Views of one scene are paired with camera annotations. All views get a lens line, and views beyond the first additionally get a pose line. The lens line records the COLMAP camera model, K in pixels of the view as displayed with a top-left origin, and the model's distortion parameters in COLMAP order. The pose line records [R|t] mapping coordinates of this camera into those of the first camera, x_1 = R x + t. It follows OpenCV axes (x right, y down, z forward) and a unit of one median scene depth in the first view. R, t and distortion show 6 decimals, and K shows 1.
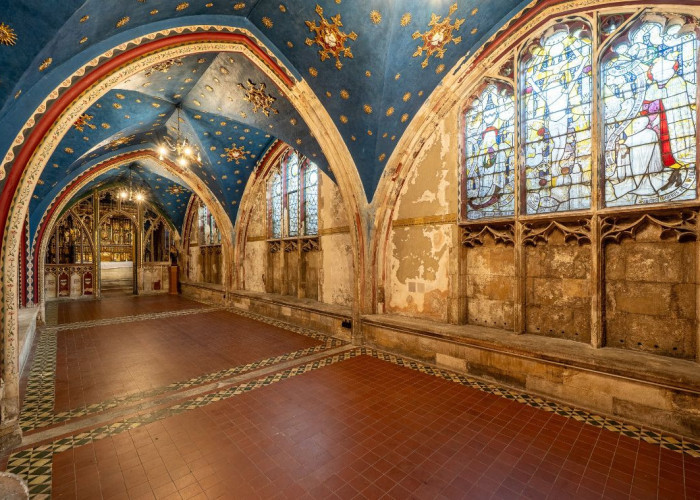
lens RADIAL K [[323.6, 0, 338.1], [0, 323.6, 254.1], [0, 0, 1]] dist [-0.001240, 0.001283]
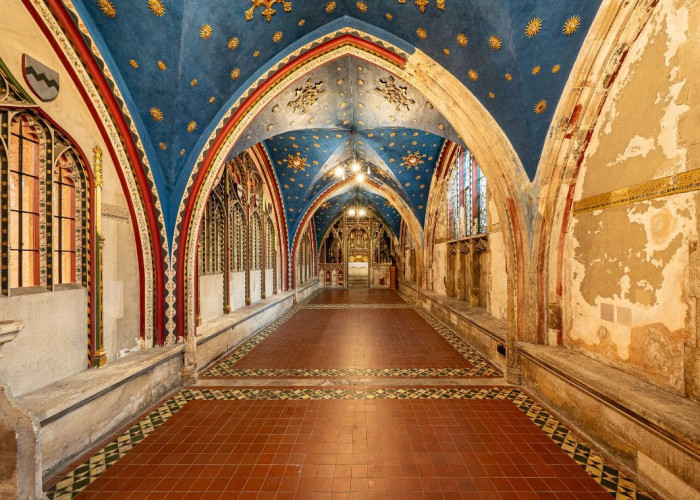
lens RADIAL K [[277.8, 0, 351.8], [0, 277.8, 256.5], [0, 0, 1]] dist [-0.005828, -0.000229]
pose [[0.715087, -0.005931, -0.699010, 0.256449], [0.008230, 0.999966, -0.000065, -0.001288], [0.698987, -0.005706, 0.715112, 0.340937]]
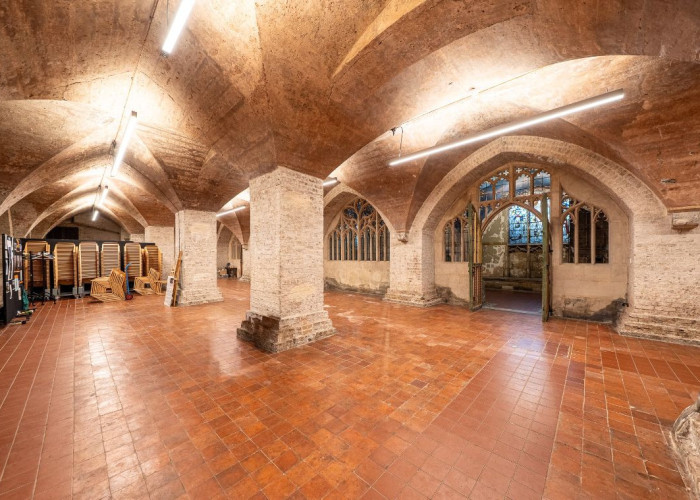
lens RADIAL K [[259.1, 0, 350.8], [0, 259.1, 253.7], [0, 0, 1]] dist [-0.000951, -0.000032]
pose [[0.996624, 0.003867, 0.082016, -1.257161], [-0.004251, 0.999981, 0.004513, -0.014248], [-0.081997, -0.004846, 0.996621, -1.289889]]
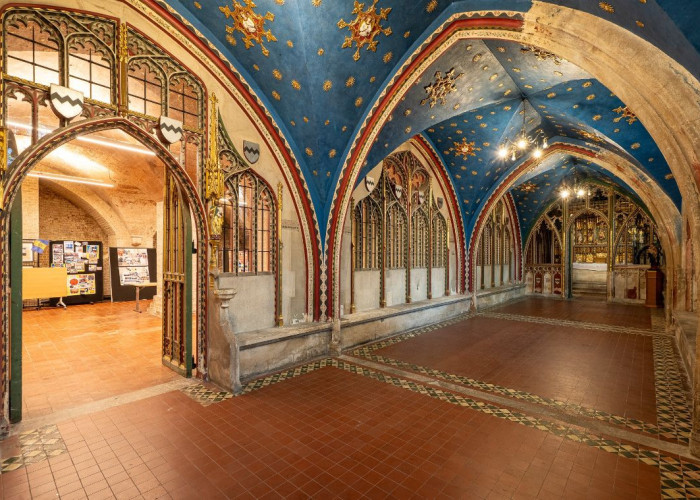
lens RADIAL K [[356.1, 0, 356.5], [0, 356.1, 255.3], [0, 0, 1]] dist [-0.002780, -0.001304]
pose [[0.055677, -0.000196, -0.998449, 0.625263], [0.003795, 0.999993, 0.000015, -0.003049], [0.998442, -0.003790, 0.055677, 0.566902]]
